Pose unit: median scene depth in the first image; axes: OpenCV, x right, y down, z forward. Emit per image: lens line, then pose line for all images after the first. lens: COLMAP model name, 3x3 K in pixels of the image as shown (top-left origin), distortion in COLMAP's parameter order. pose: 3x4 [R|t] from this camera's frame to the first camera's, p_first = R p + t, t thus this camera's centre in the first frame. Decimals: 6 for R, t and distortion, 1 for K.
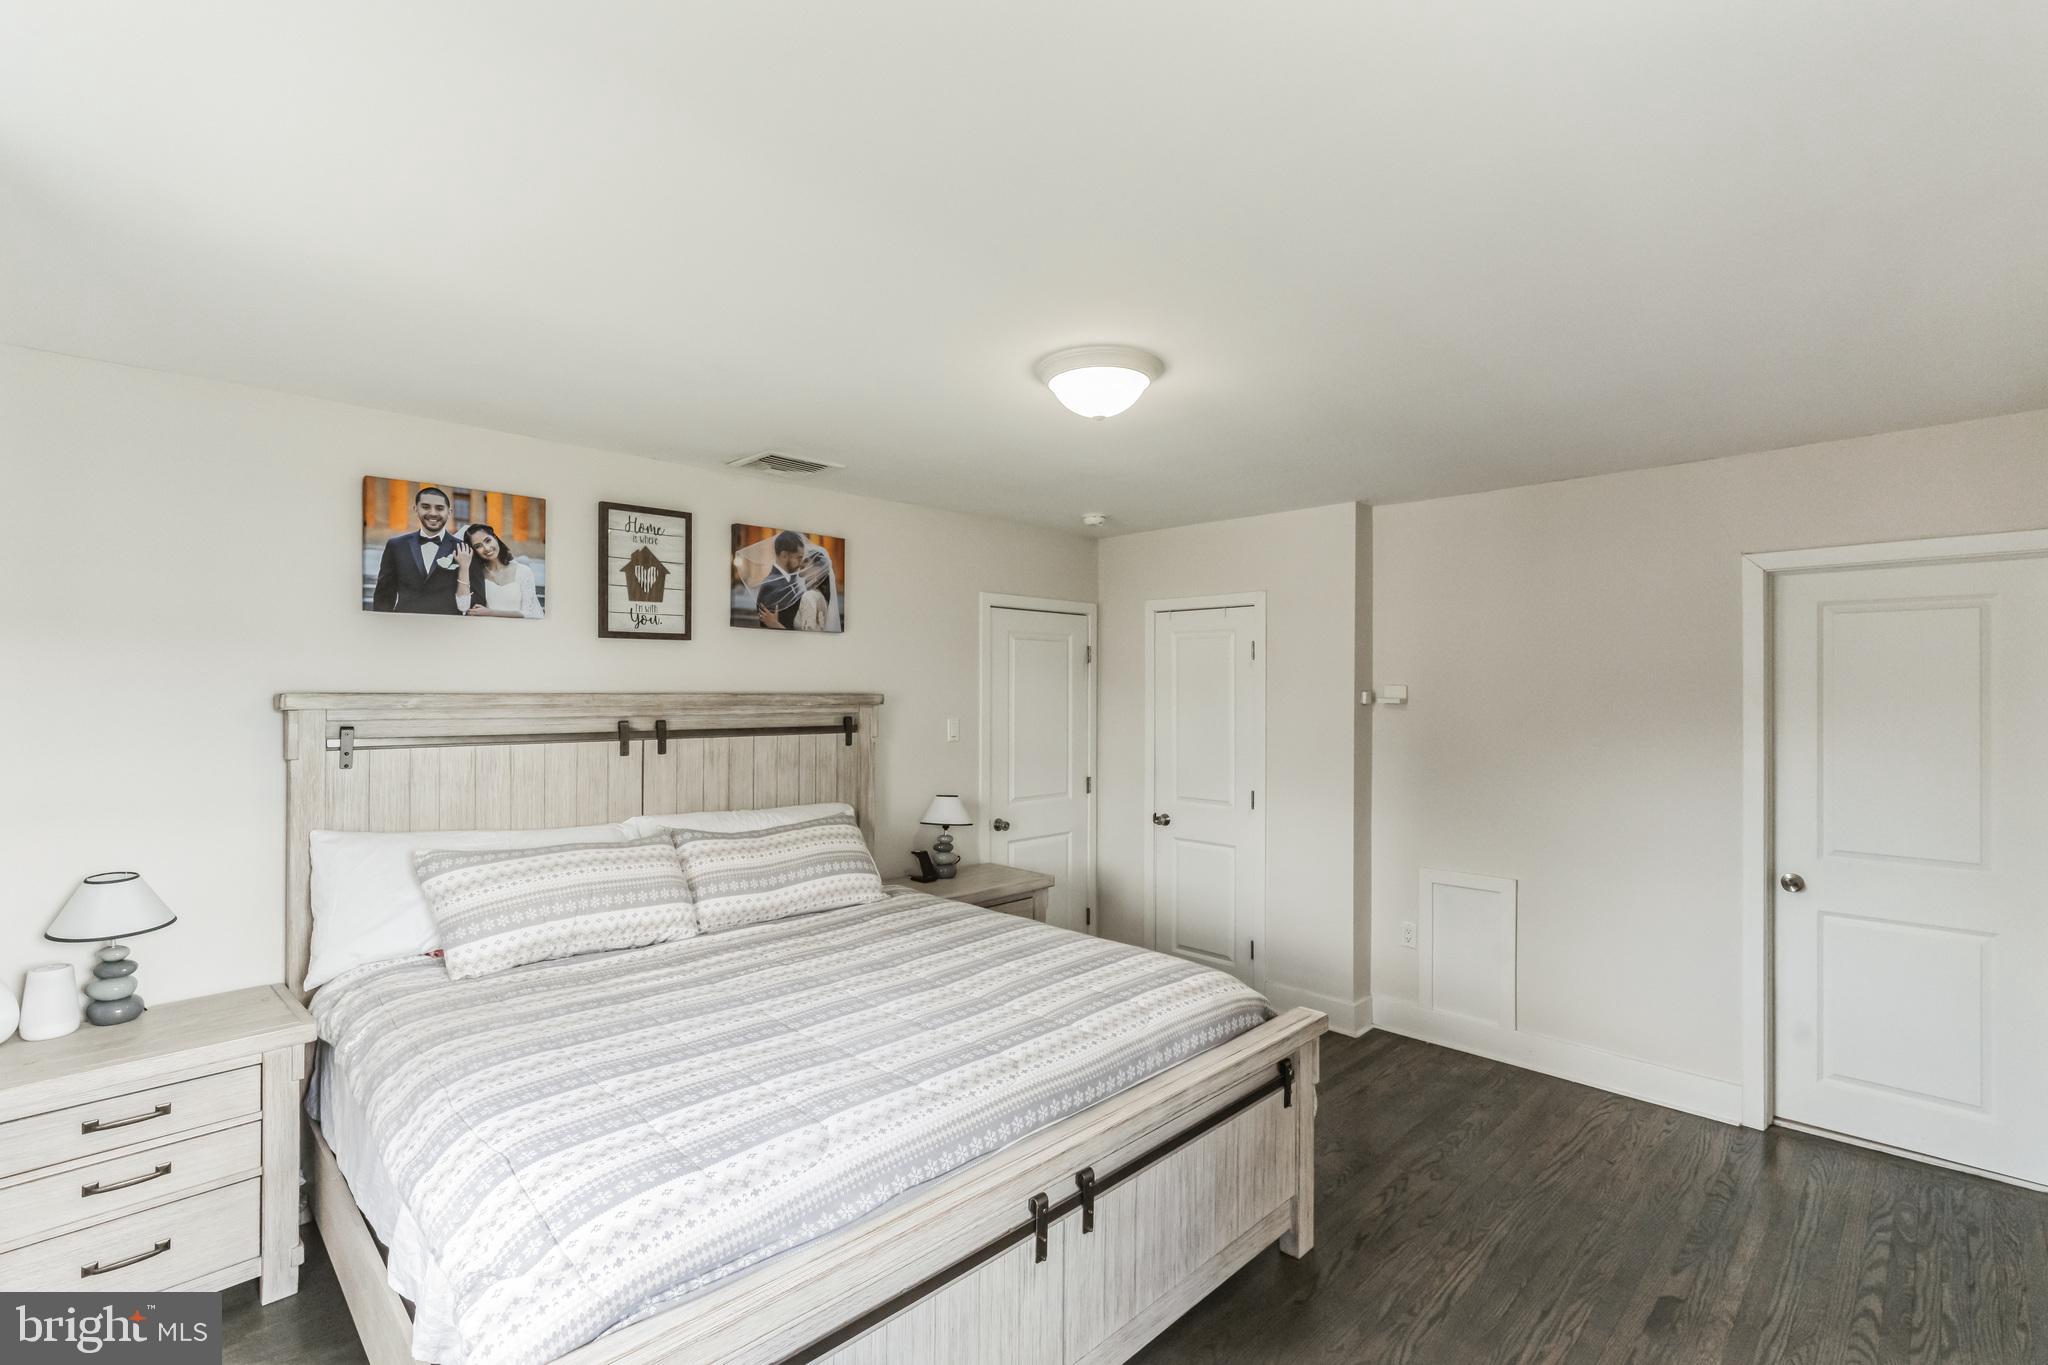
lens RADIAL K [[926.6, 0, 1015.1], [0, 926.6, 687.8], [0, 0, 1]] dist [-0.006732, 0.000610]
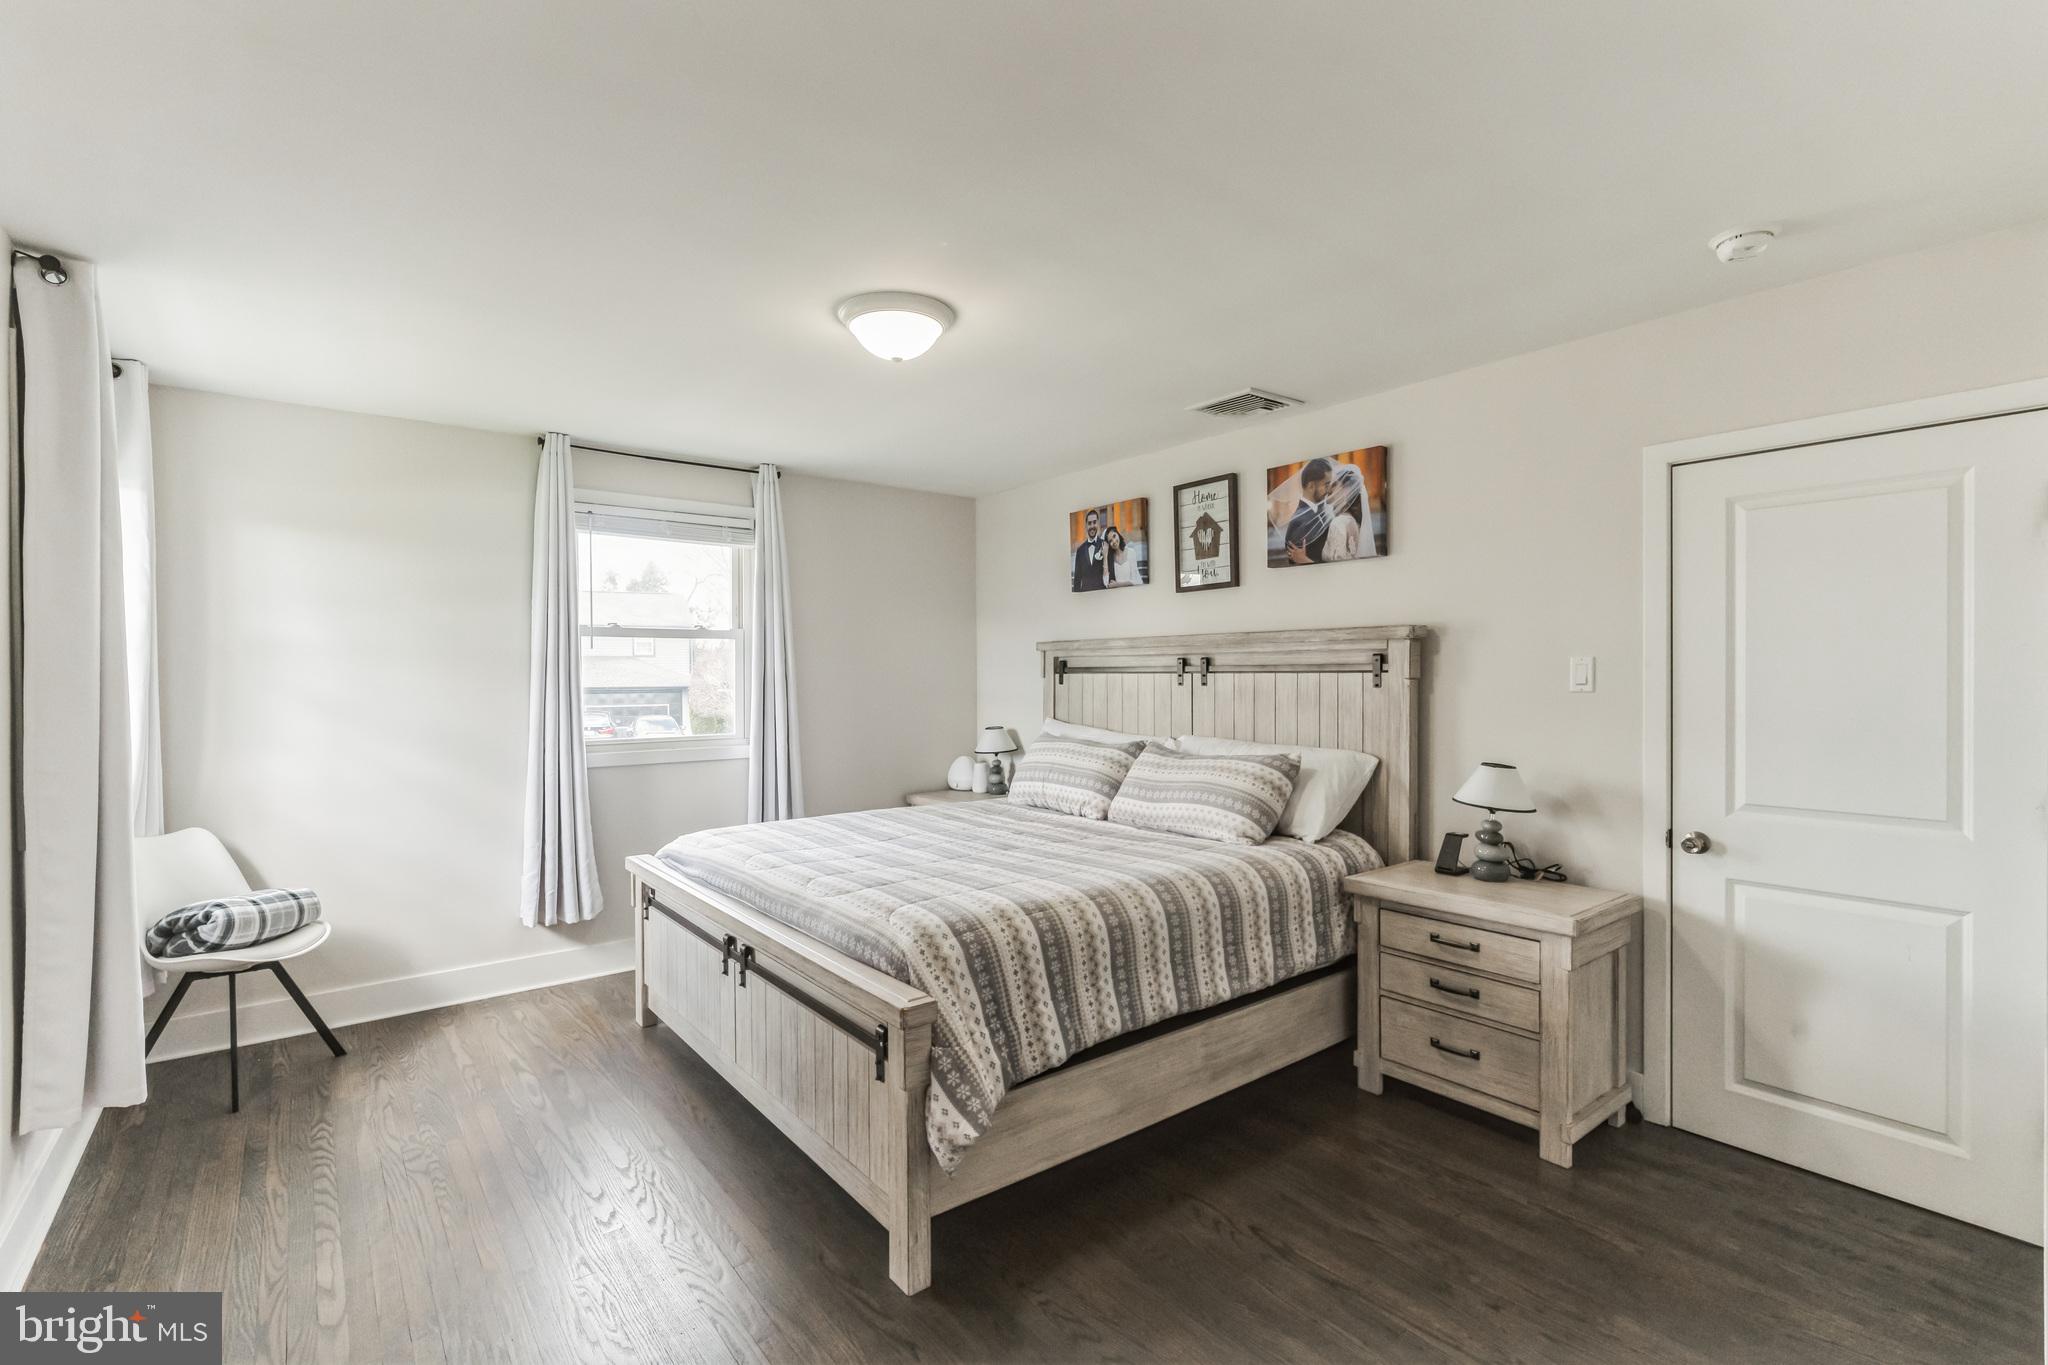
lens RADIAL K [[926.6, 0, 1015.1], [0, 926.6, 687.8], [0, 0, 1]] dist [-0.006732, 0.000610]
pose [[-0.117090, 0.012276, -0.993045, 0.811327], [0.007044, 0.999909, 0.011530, 0.057751], [0.993096, -0.005645, -0.117166, 0.882253]]
